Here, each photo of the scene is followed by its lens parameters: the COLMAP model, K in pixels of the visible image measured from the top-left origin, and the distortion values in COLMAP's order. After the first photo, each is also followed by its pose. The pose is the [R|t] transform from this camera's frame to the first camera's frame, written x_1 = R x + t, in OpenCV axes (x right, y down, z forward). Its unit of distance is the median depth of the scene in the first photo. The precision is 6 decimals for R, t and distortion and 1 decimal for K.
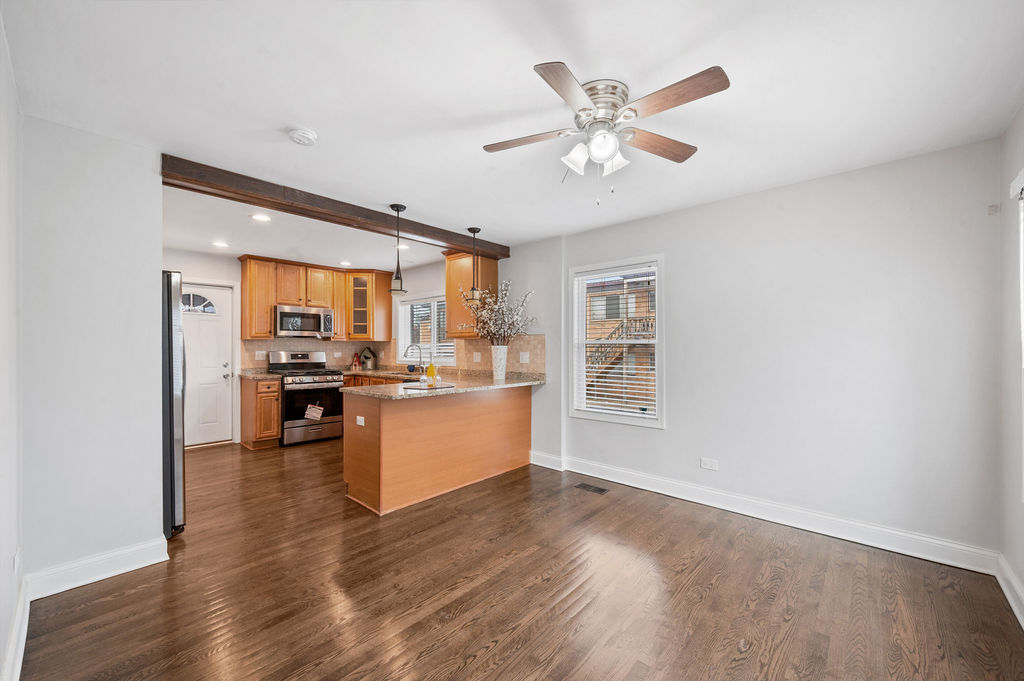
lens RADIAL K [[404.7, 0, 511.7], [0, 404.7, 345.4], [0, 0, 1]] dist [-0.001124, 0.000084]
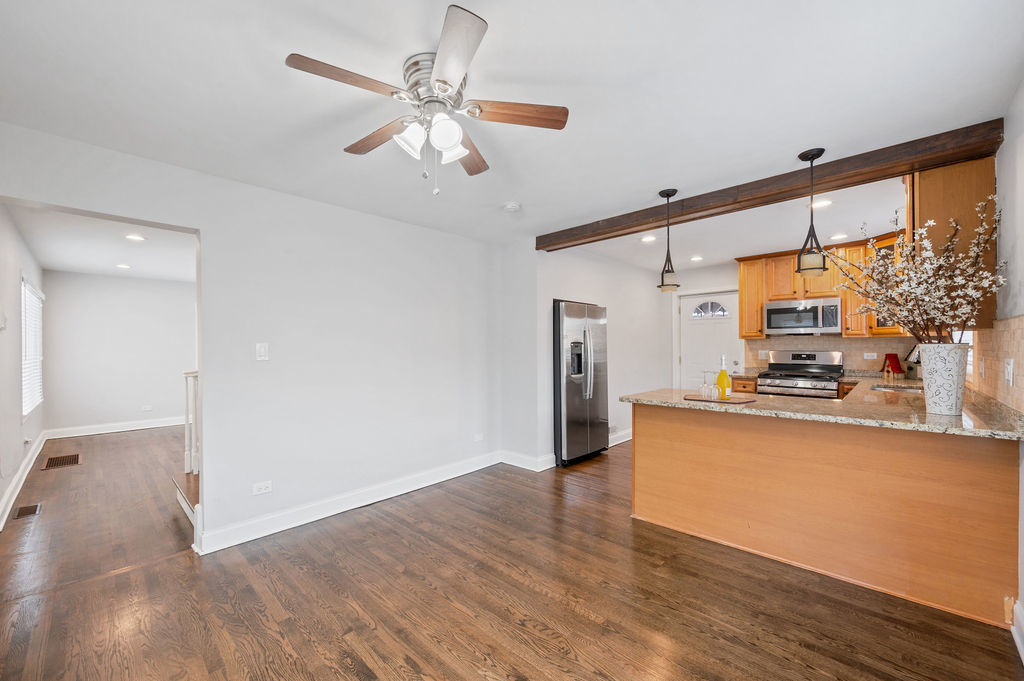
lens RADIAL K [[404.7, 0, 507.3], [0, 404.7, 341.6], [0, 0, 1]] dist [-0.001124, 0.000084]
pose [[-0.035120, -0.013014, -0.999298, 0.508934], [0.009621, 0.999864, -0.013359, -0.000368], [0.999337, -0.010083, -0.034990, 0.541571]]
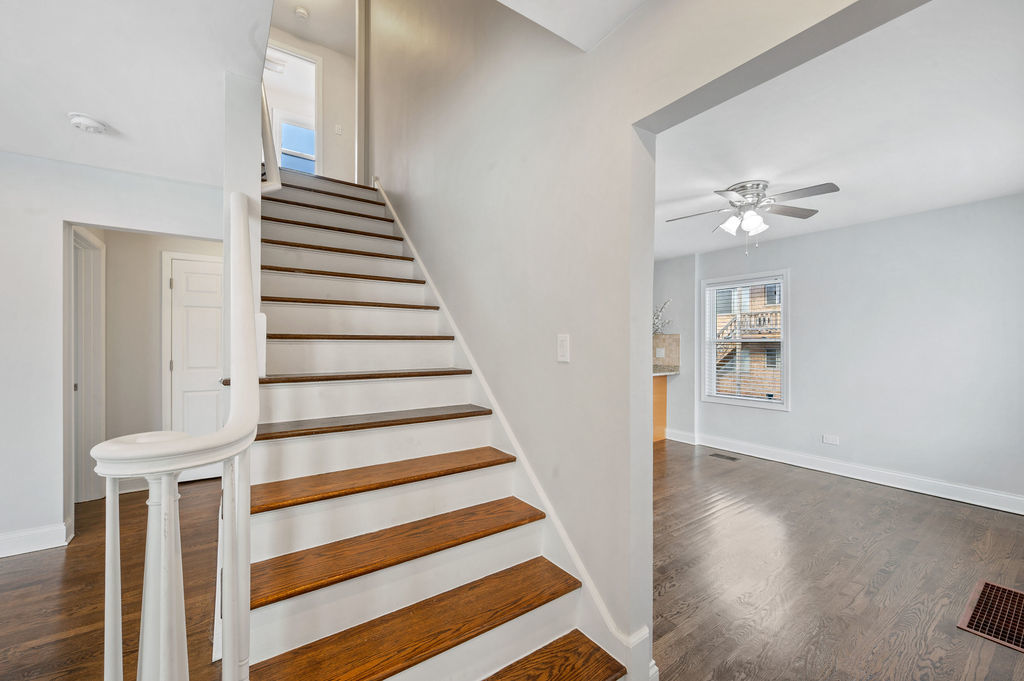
lens RADIAL K [[404.7, 0, 512.7], [0, 404.7, 342.2], [0, 0, 1]] dist [-0.001124, 0.000084]
pose [[0.974384, 0.001281, -0.224888, -0.139941], [-0.000503, 0.999994, 0.003518, -0.006784], [0.224891, -0.003315, 0.974378, -0.325716]]
